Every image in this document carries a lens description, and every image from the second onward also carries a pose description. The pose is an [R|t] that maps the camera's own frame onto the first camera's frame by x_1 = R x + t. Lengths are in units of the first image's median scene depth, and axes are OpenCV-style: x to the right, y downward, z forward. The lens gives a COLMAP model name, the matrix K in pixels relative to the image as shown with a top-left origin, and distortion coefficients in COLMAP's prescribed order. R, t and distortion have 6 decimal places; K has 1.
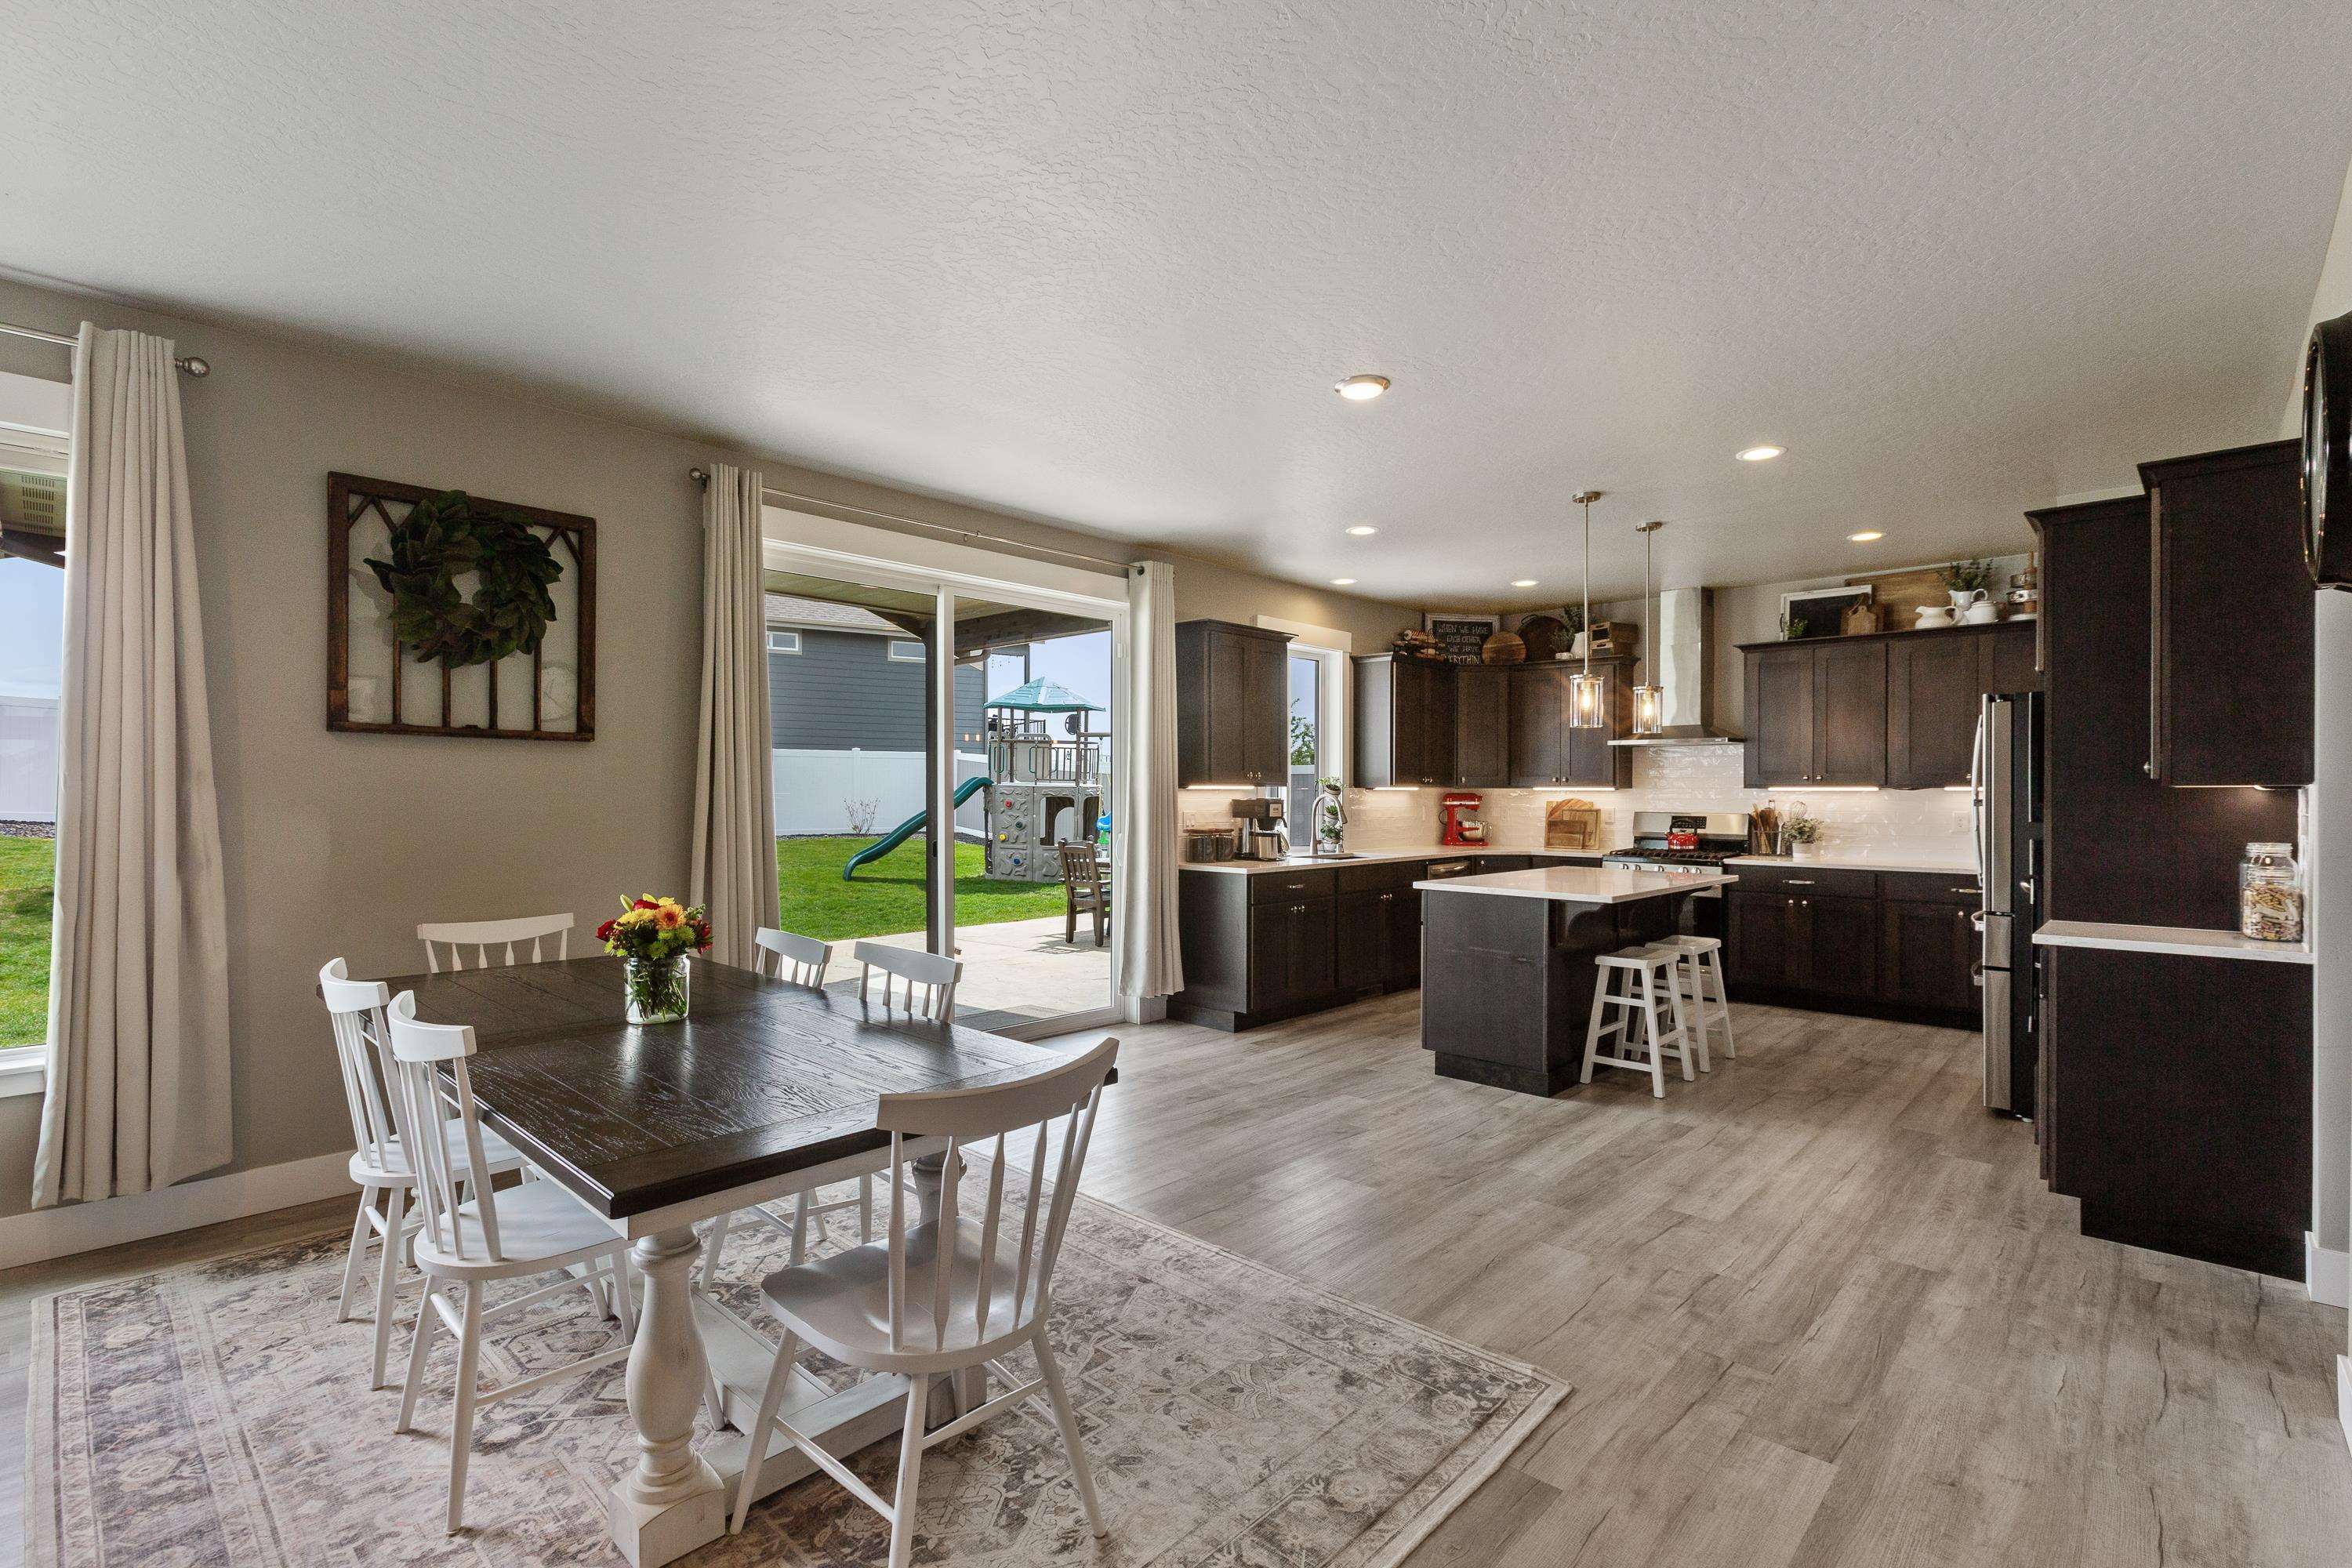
lens RADIAL K [[1074.3, 0, 1153.7], [0, 1074.3, 796.0], [0, 0, 1]] dist [0.001981, 0.000117]
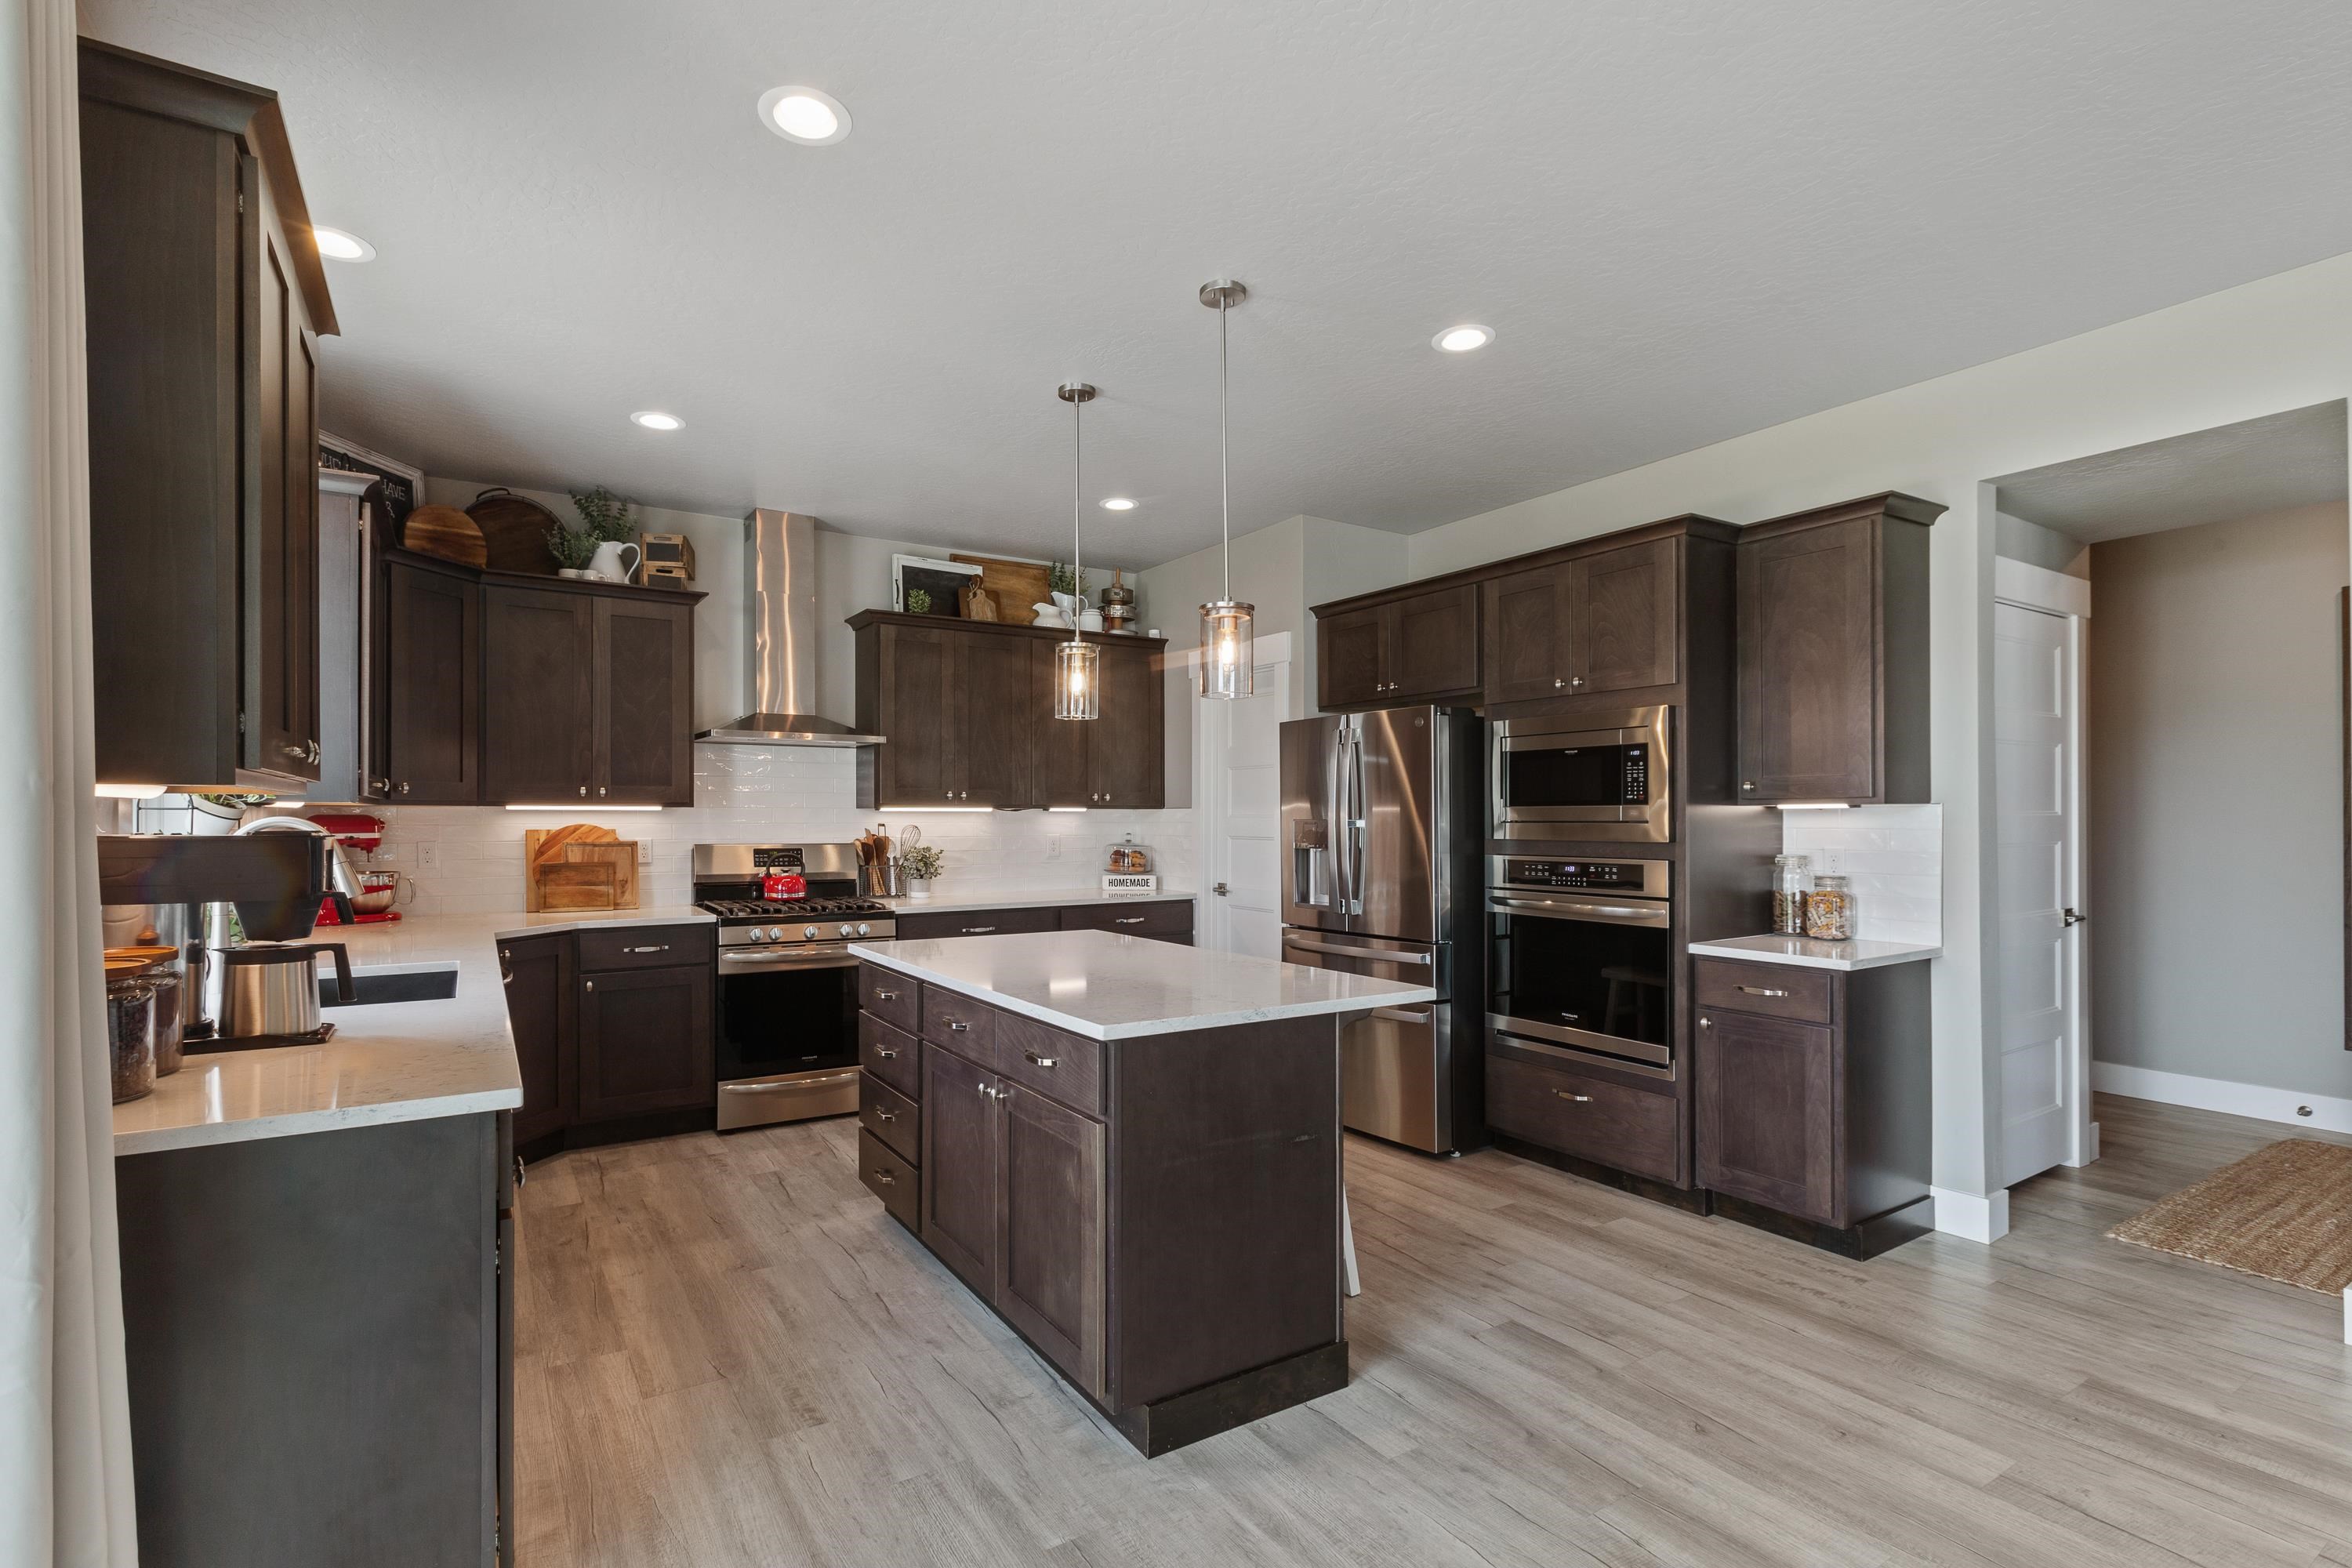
lens RADIAL K [[1074.3, 0, 1139.2], [0, 1074.3, 823.2], [0, 0, 1]] dist [0.001981, 0.000117]
pose [[0.245562, -0.007784, 0.969350, -0.124109], [0.005210, 0.999964, 0.006710, -0.000724], [-0.969367, 0.003402, 0.245593, 0.703523]]
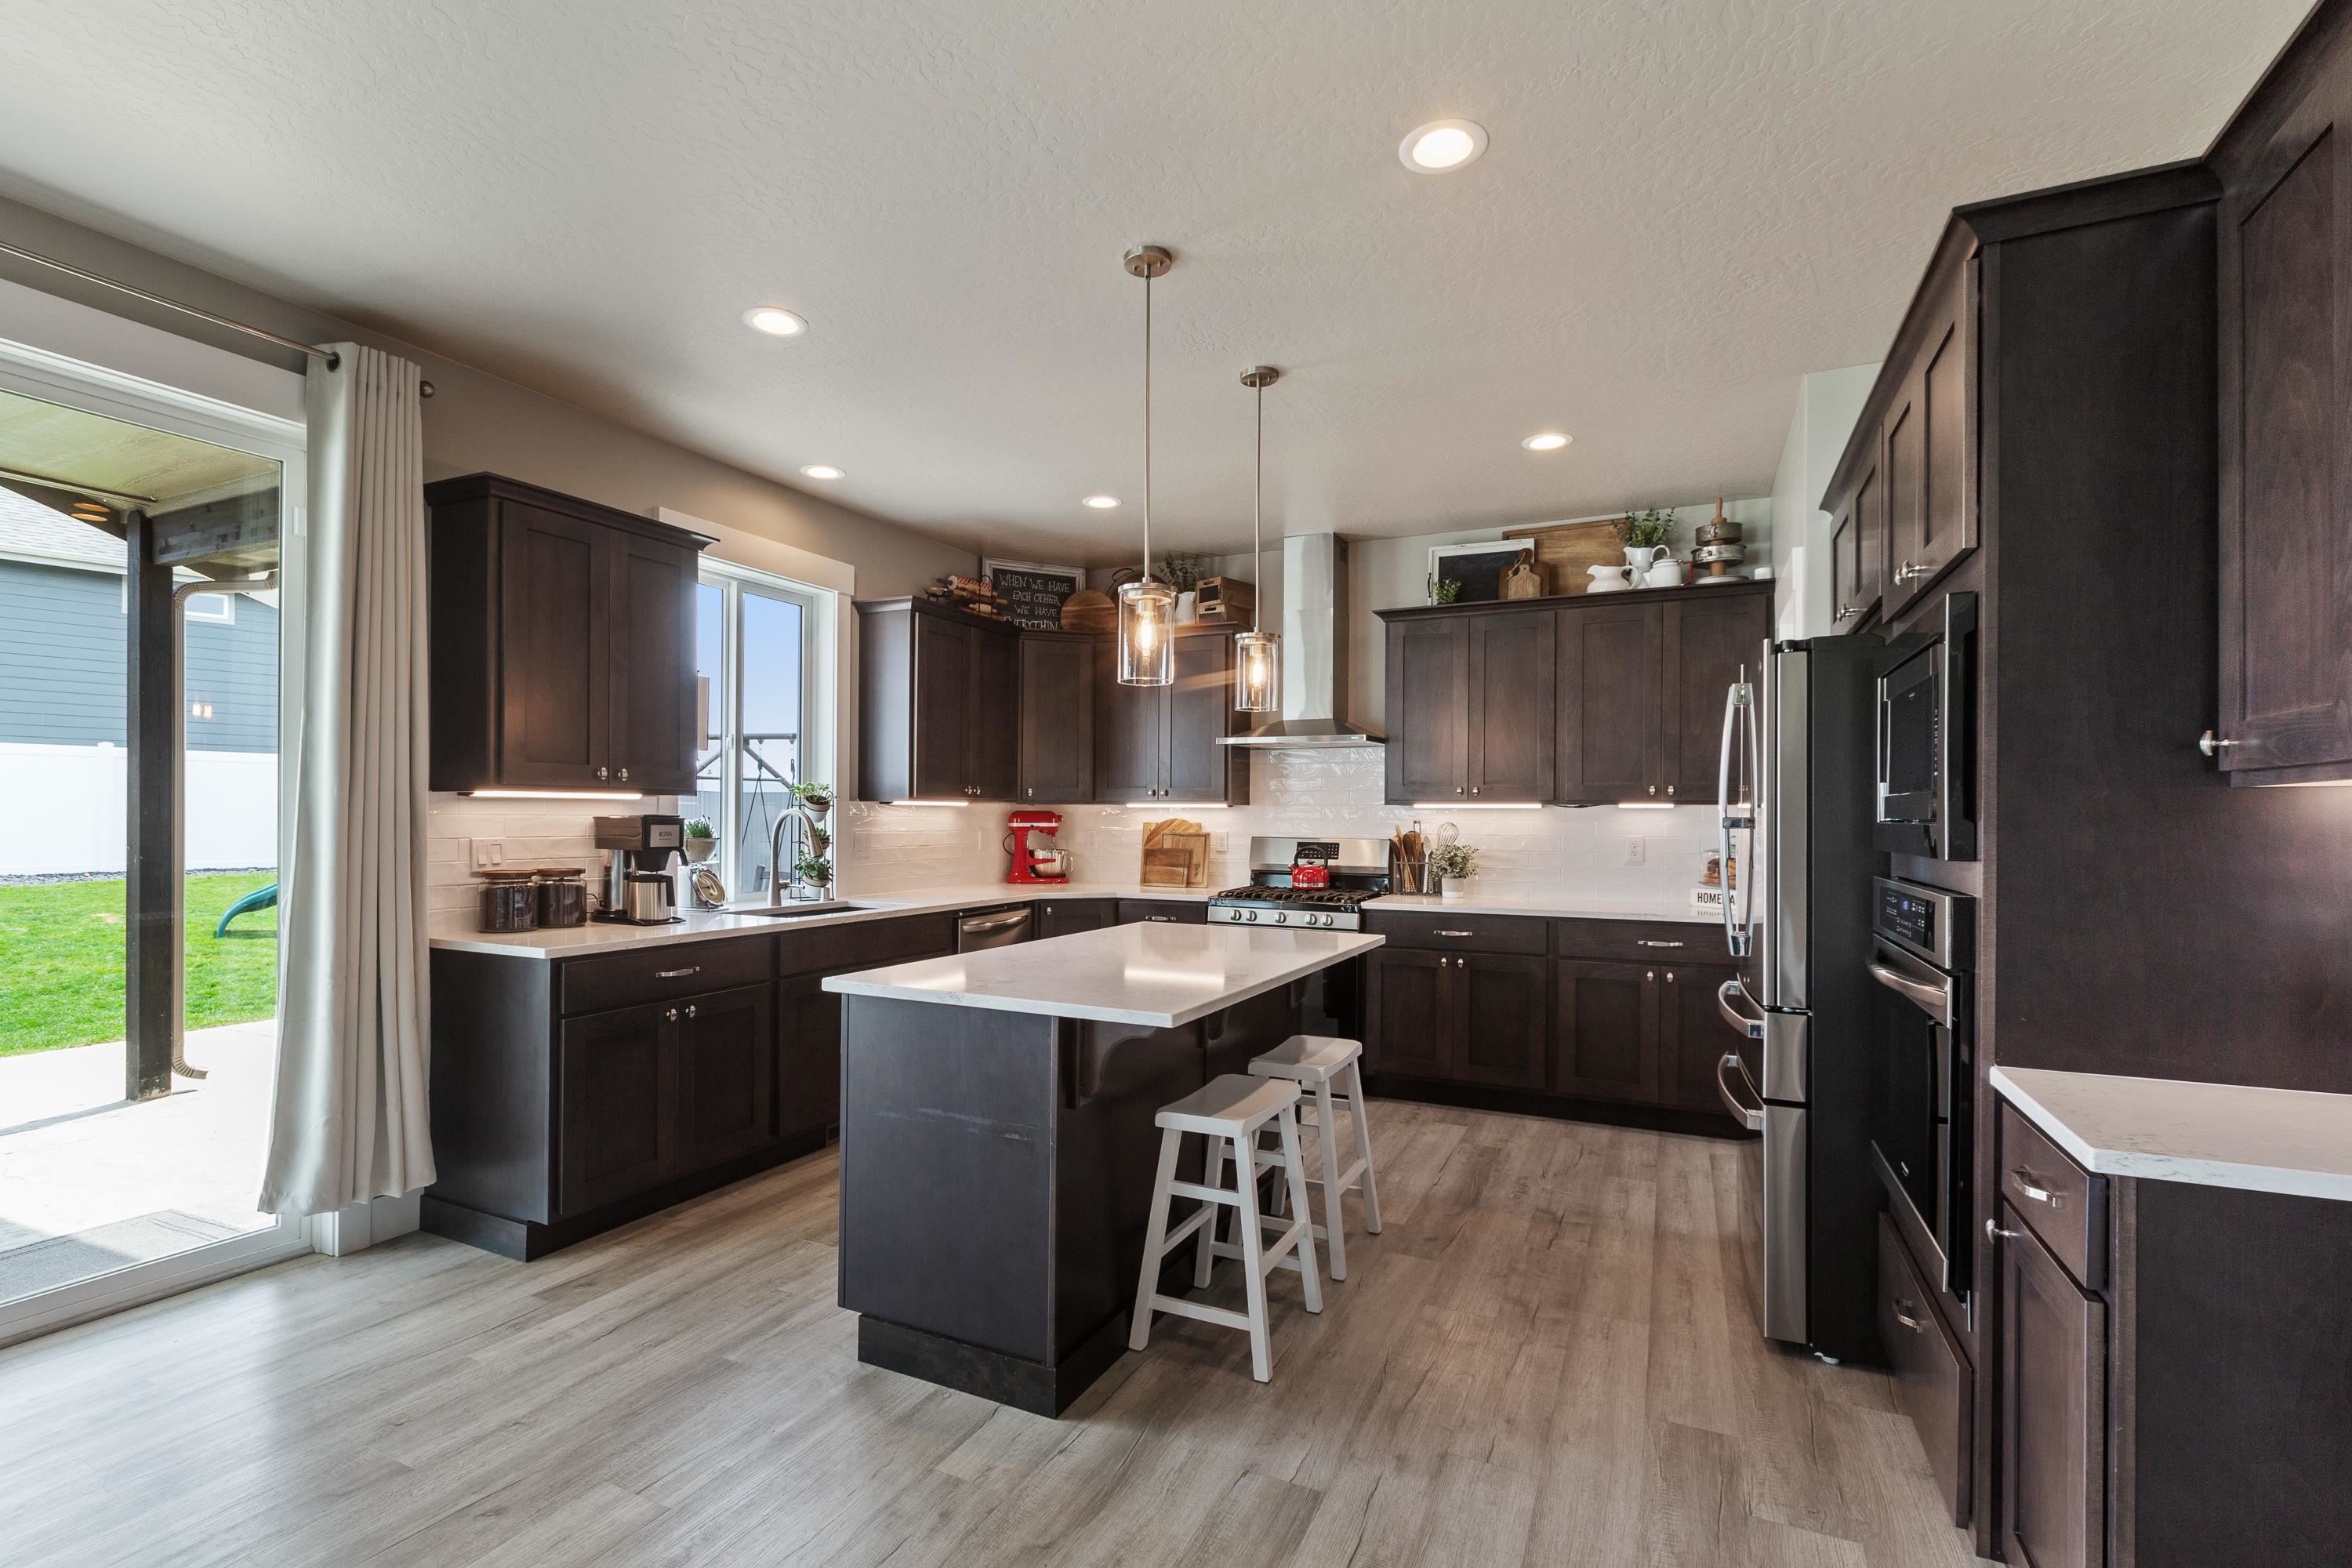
lens RADIAL K [[1074.3, 0, 1164.2], [0, 1074.3, 816.9], [0, 0, 1]] dist [0.001981, 0.000117]
pose [[0.949844, 0.003157, 0.312709, 0.188179], [-0.002696, 0.999995, -0.001904, 0.003452], [-0.312713, 0.000965, 0.949847, 0.373839]]
